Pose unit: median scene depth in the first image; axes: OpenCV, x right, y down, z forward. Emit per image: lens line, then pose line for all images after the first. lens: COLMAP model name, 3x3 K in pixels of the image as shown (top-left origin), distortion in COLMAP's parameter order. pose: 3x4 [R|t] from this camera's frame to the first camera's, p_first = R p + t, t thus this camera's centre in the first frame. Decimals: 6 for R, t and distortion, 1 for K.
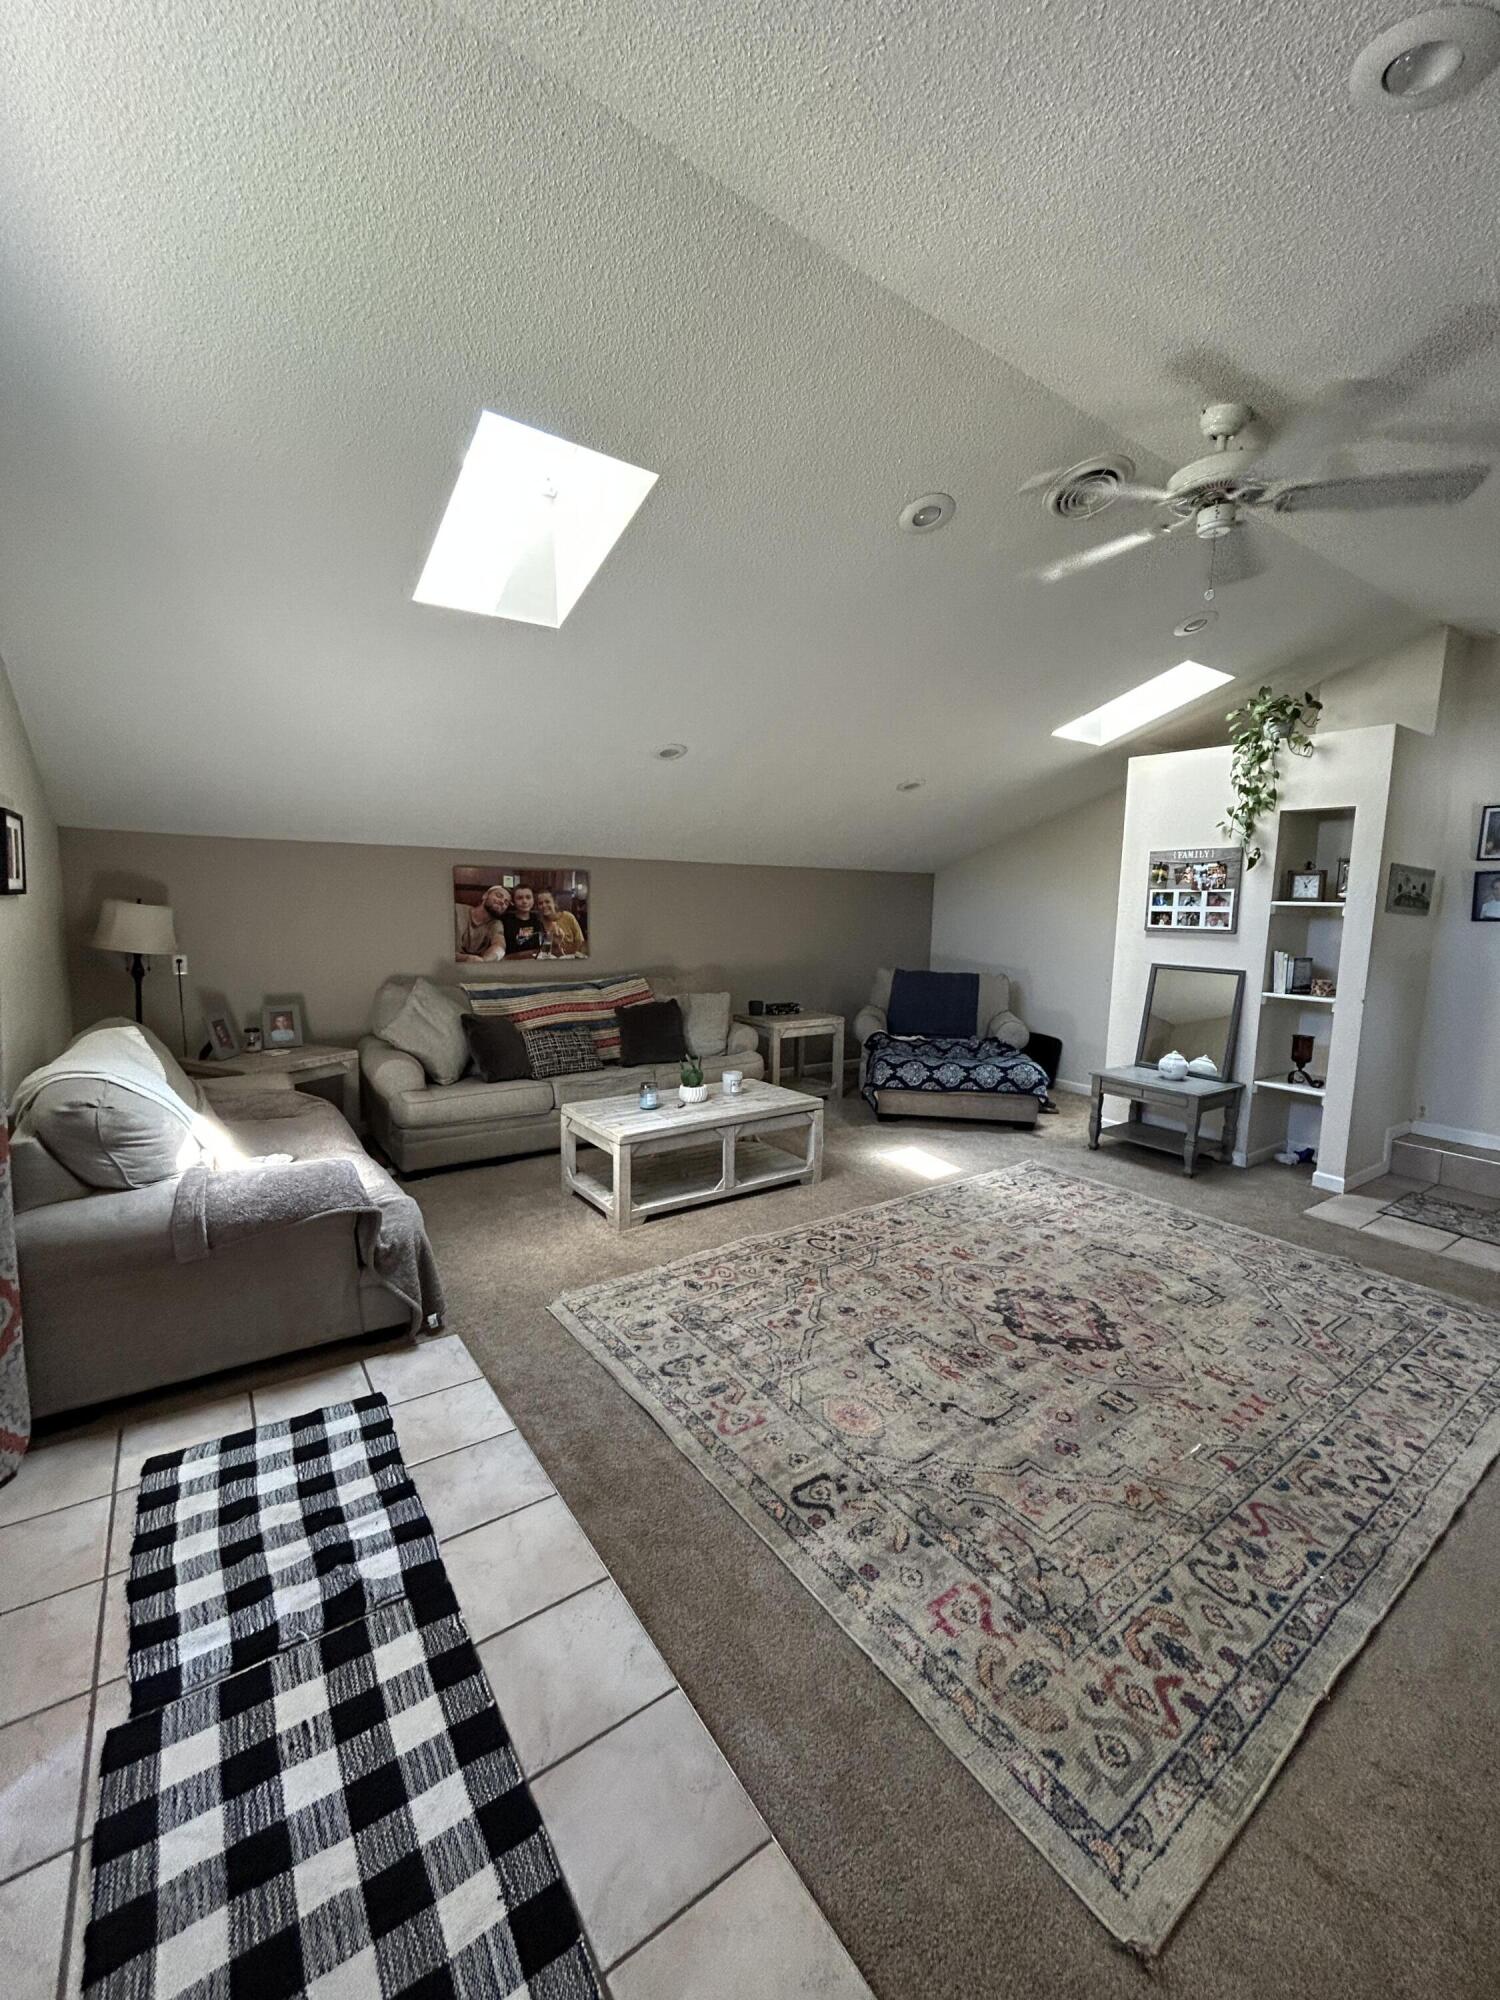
lens RADIAL K [[813.7, 0, 753.0], [0, 813.7, 998.2], [0, 0, 1]] dist [0.001774, -0.000076]
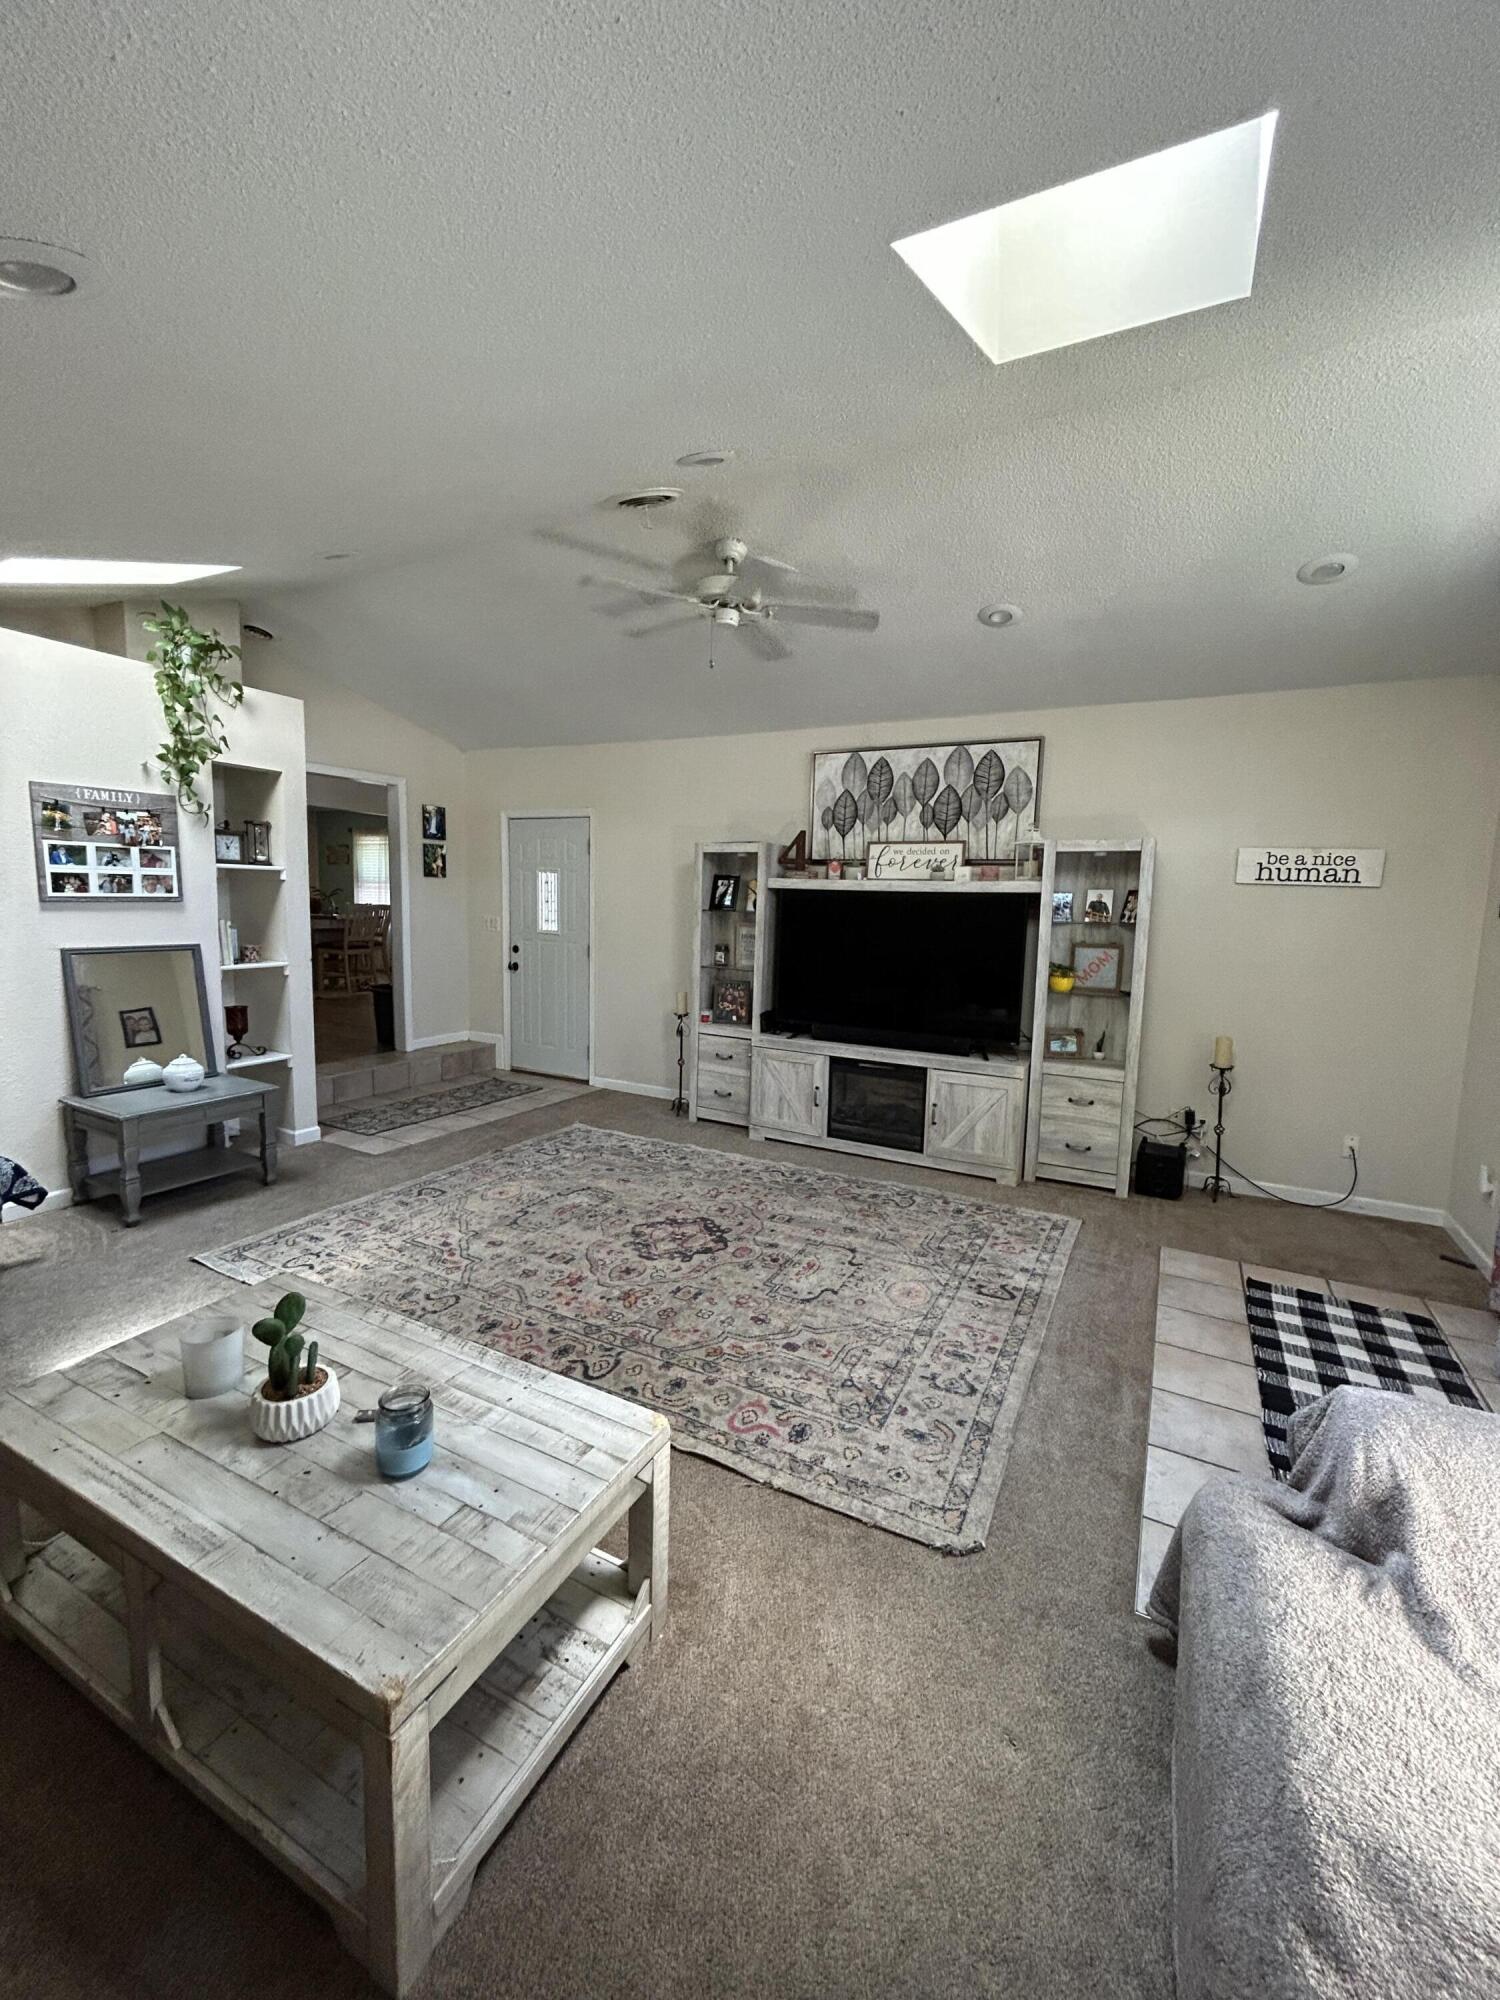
lens RADIAL K [[813.7, 0, 752.6], [0, 813.7, 998.2], [0, 0, 1]] dist [0.001774, -0.000076]
pose [[-0.453242, -0.147040, 0.879176, -0.604950], [0.067558, 0.977798, 0.198362, -0.157181], [-0.888823, 0.149302, -0.433246, 1.247782]]
